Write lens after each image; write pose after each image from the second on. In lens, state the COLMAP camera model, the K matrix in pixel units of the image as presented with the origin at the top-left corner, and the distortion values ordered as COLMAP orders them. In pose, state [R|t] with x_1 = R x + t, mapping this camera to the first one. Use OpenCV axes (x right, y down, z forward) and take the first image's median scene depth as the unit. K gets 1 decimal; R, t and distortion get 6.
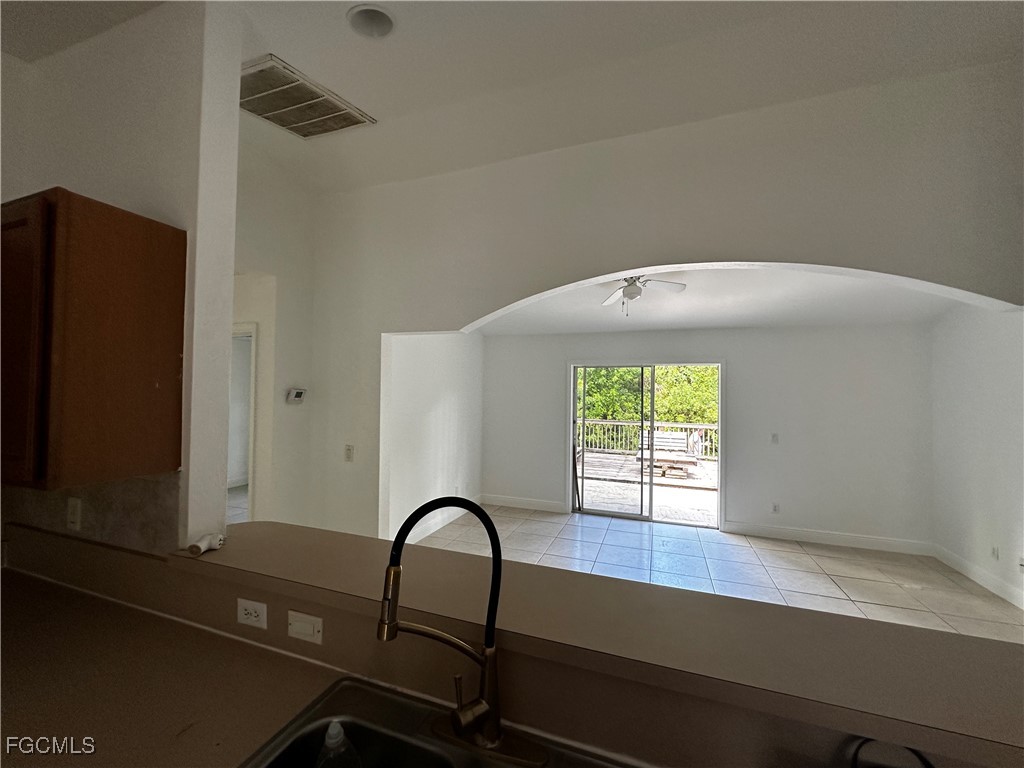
lens RADIAL K [[408.2, 0, 510.8], [0, 408.2, 382.5], [0, 0, 1]] dist [-0.003528, 0.000633]
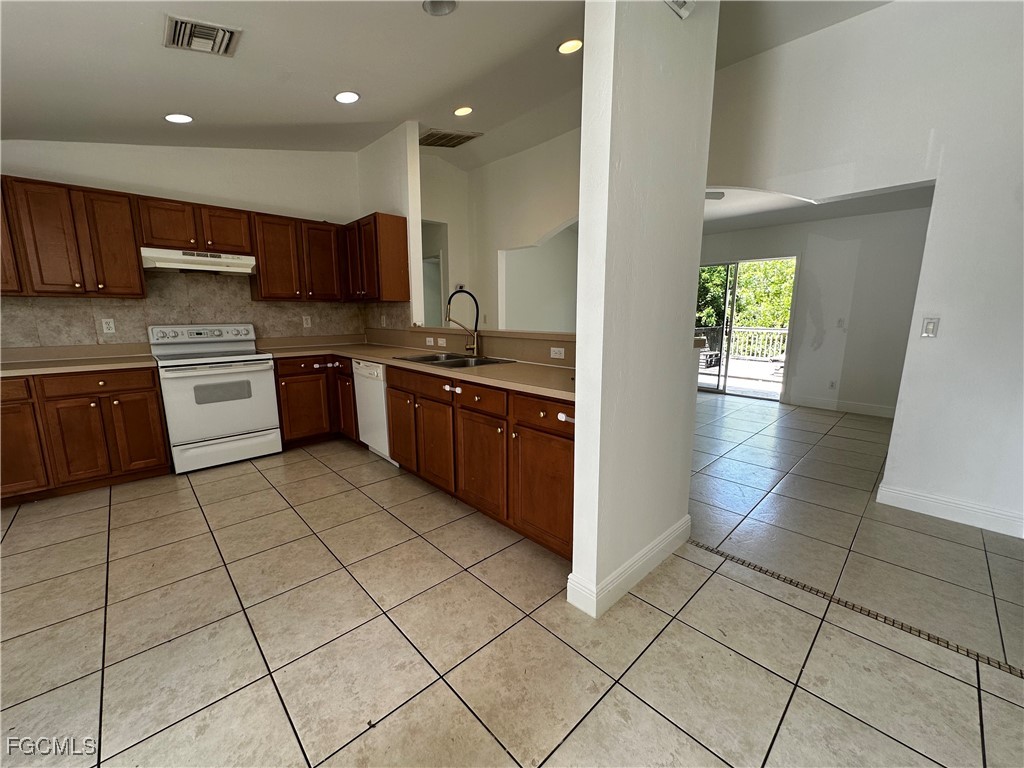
lens RADIAL K [[408.2, 0, 511.5], [0, 408.2, 381.6], [0, 0, 1]] dist [-0.003528, 0.000633]
pose [[0.896290, 0.062561, -0.439033, 0.584887], [0.020919, 0.982933, 0.182770, 0.125250], [0.442974, -0.172999, 0.879685, -0.681750]]
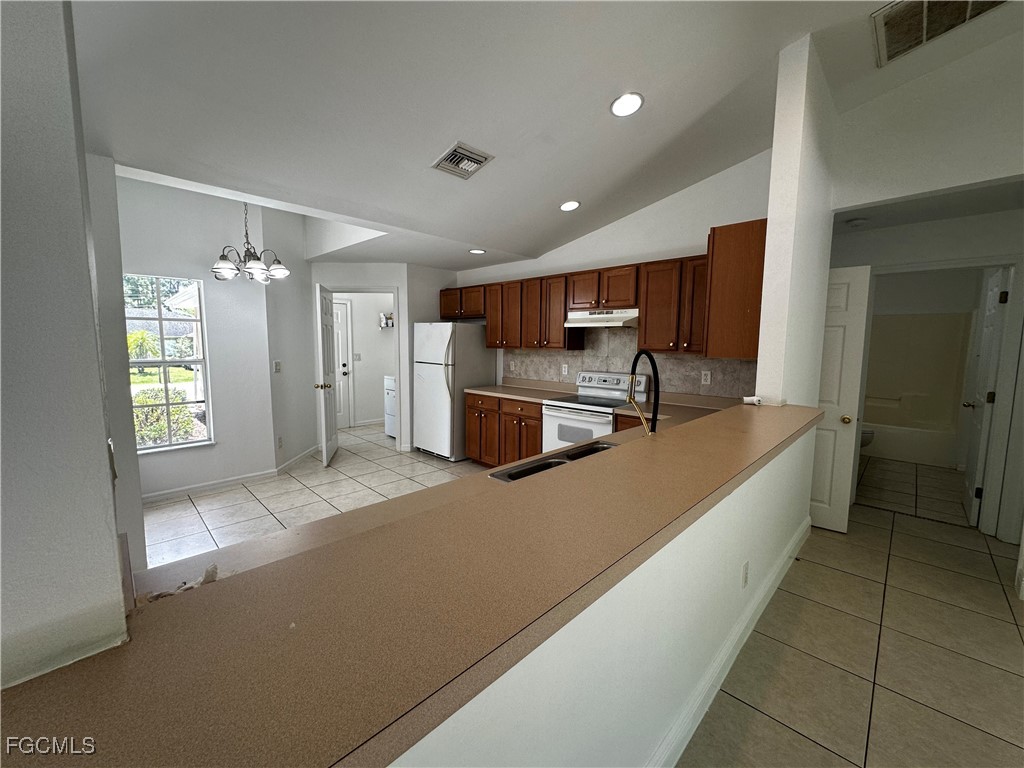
lens RADIAL K [[408.2, 0, 511.3], [0, 408.2, 383.1], [0, 0, 1]] dist [-0.003528, 0.000633]
pose [[-0.410789, 0.076823, -0.908488, 0.583343], [0.008242, 0.996716, 0.080557, 0.078394], [0.911693, 0.025604, -0.410073, 0.351527]]
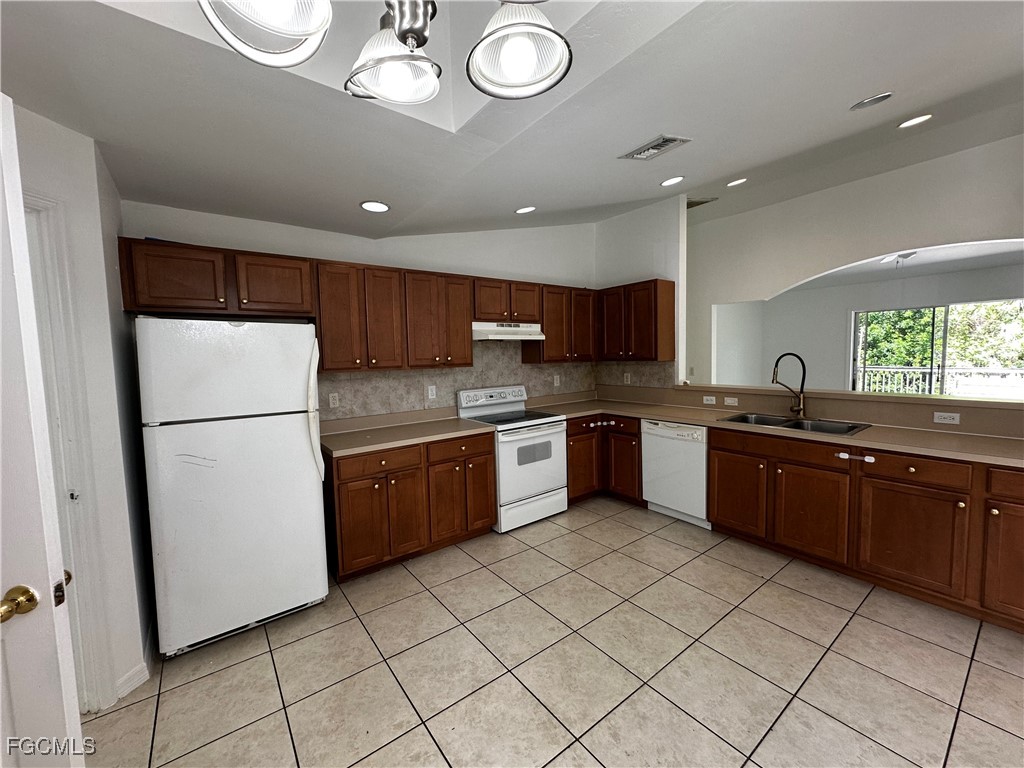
lens RADIAL K [[408.2, 0, 512.4], [0, 408.2, 381.7], [0, 0, 1]] dist [-0.003528, 0.000633]
pose [[0.840812, 0.003718, -0.541314, -0.079047], [0.049197, 0.995313, 0.083252, 0.028027], [0.539087, -0.096631, 0.836689, -1.083065]]
